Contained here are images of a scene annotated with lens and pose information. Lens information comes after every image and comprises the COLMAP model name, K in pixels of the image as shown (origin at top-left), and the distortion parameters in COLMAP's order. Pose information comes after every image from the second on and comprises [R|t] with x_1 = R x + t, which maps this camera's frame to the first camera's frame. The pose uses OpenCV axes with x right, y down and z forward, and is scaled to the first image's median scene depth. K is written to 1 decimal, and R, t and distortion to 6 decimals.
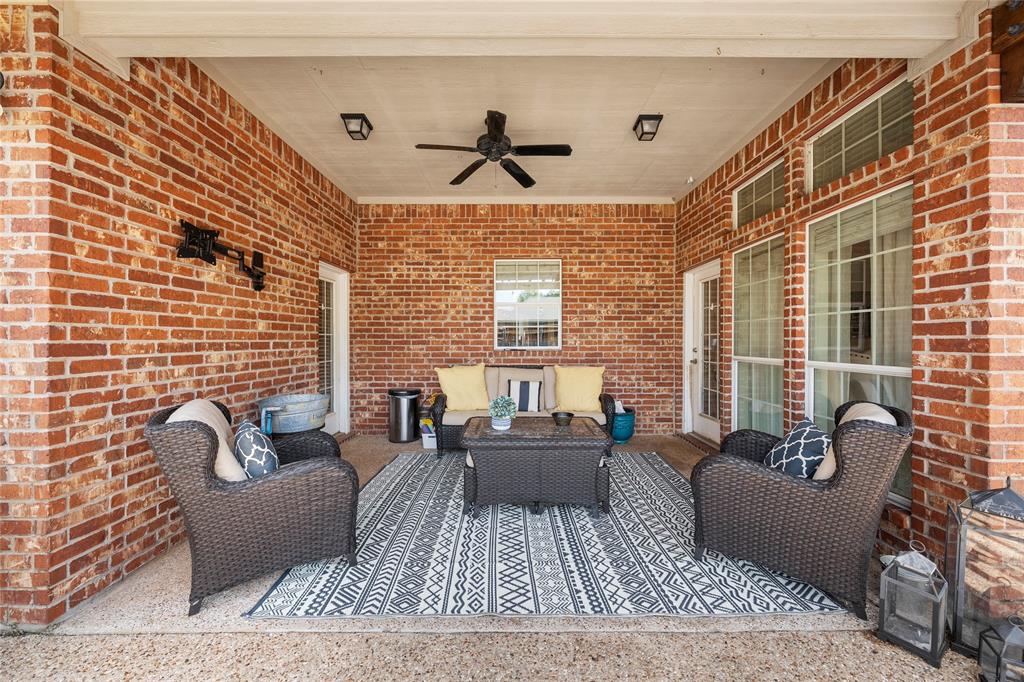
lens RADIAL K [[379.7, 0, 512.0], [0, 379.7, 341.0], [0, 0, 1]] dist [0.000073, 0.000006]
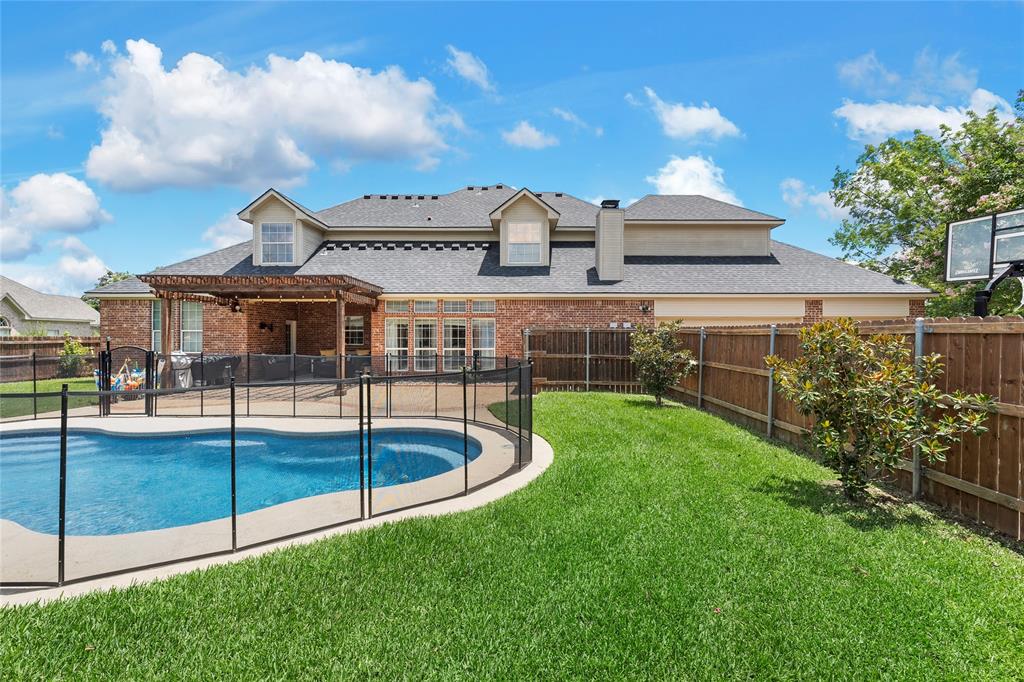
lens RADIAL K [[410.6, 0, 514.4], [0, 410.6, 336.2], [0, 0, 1]] dist [0.001281, -0.000071]
pose [[0.999996, 0.000773, 0.002616, 1.907388], [-0.000790, 0.999979, 0.006389, -0.096699], [-0.002611, -0.006391, 0.999976, -3.362665]]
